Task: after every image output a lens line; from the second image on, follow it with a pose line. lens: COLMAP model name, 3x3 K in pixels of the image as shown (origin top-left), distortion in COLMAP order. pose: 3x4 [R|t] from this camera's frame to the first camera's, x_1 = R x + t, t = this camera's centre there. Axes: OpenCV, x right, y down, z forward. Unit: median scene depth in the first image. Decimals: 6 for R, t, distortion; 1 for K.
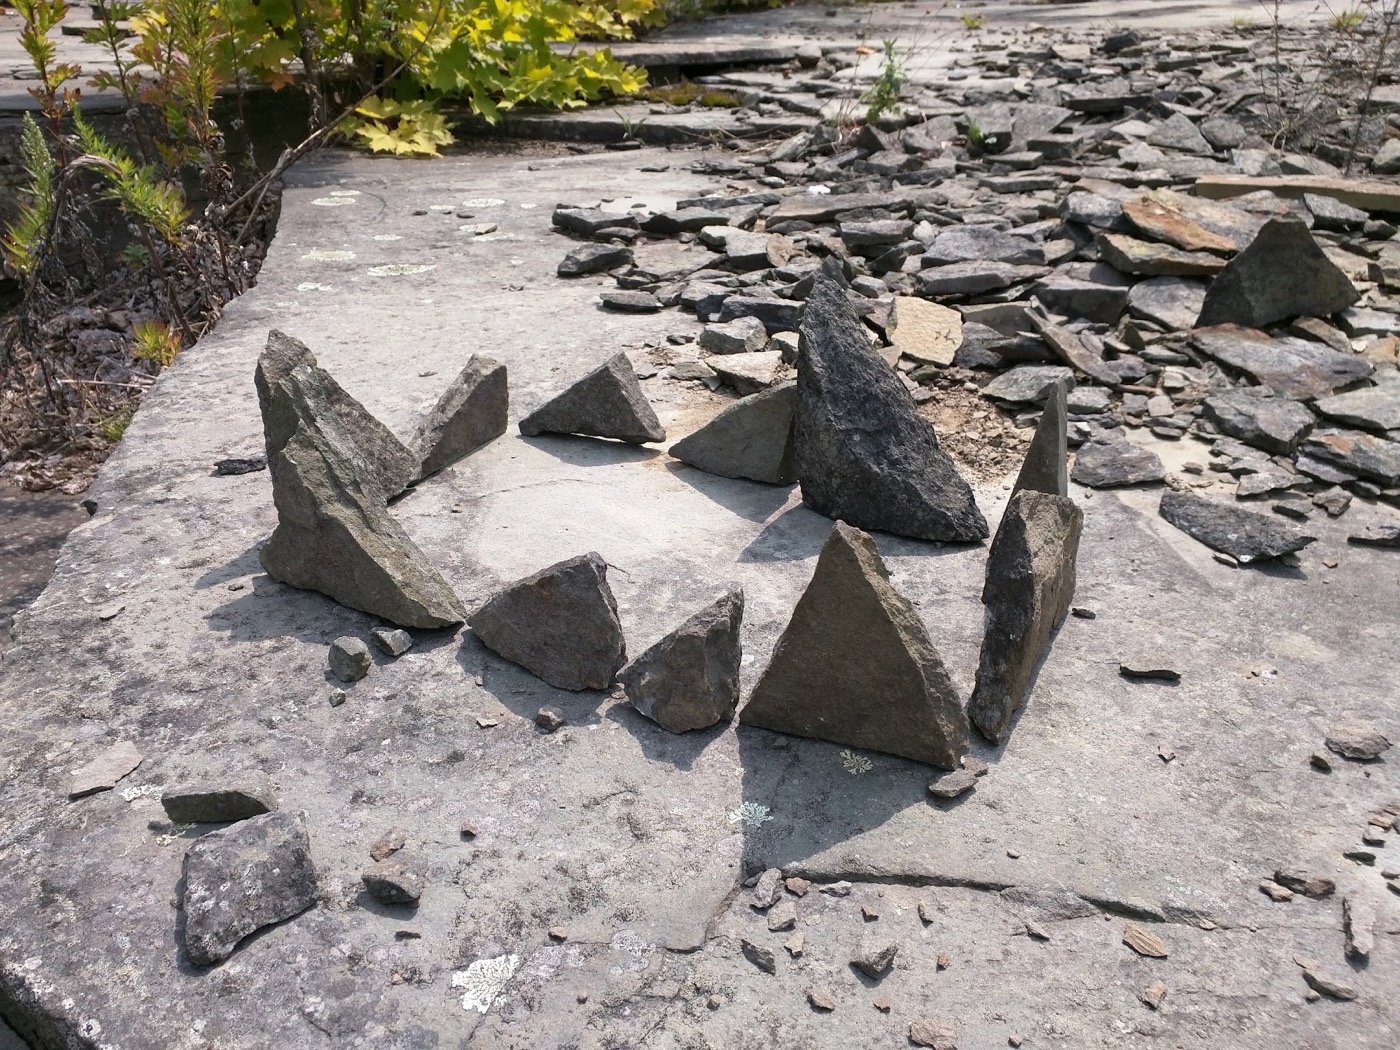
lens RADIAL K [[1144.4, 0, 602.3], [0, 1144.4, 524.9], [0, 0, 1]] dist [-0.000706, 0.008143]
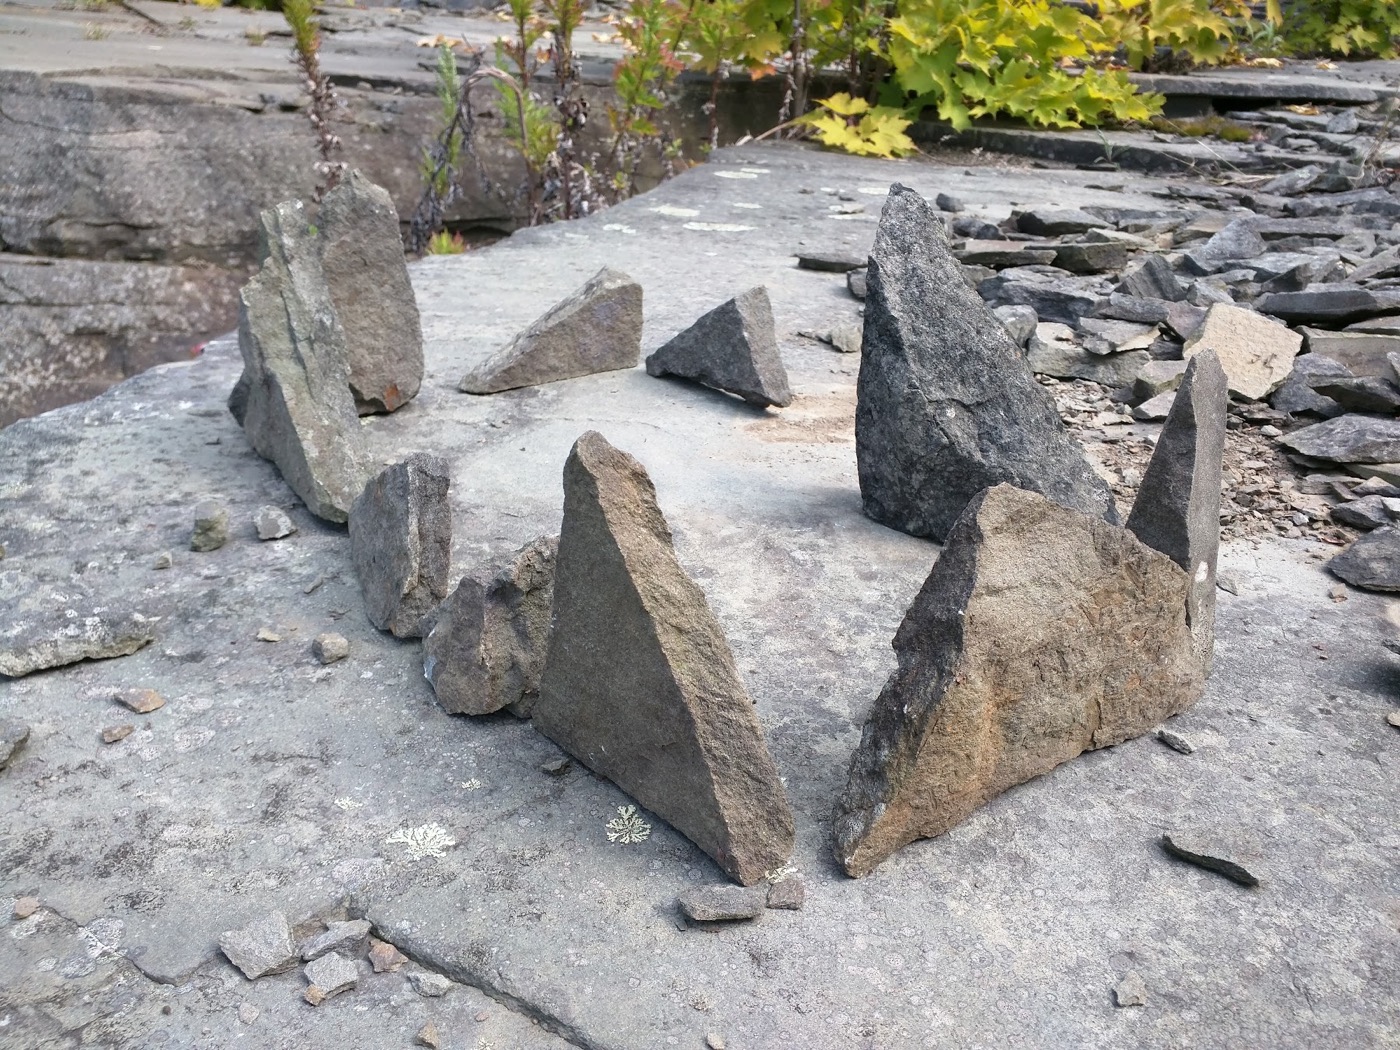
lens RADIAL K [[1144.4, 0, 602.3], [0, 1144.4, 524.9], [0, 0, 1]] dist [-0.000706, 0.008143]
pose [[0.899262, 0.234152, -0.369461, 0.222556], [-0.241730, 0.969985, 0.026378, 0.014177], [0.364548, 0.065589, 0.928872, 0.202205]]
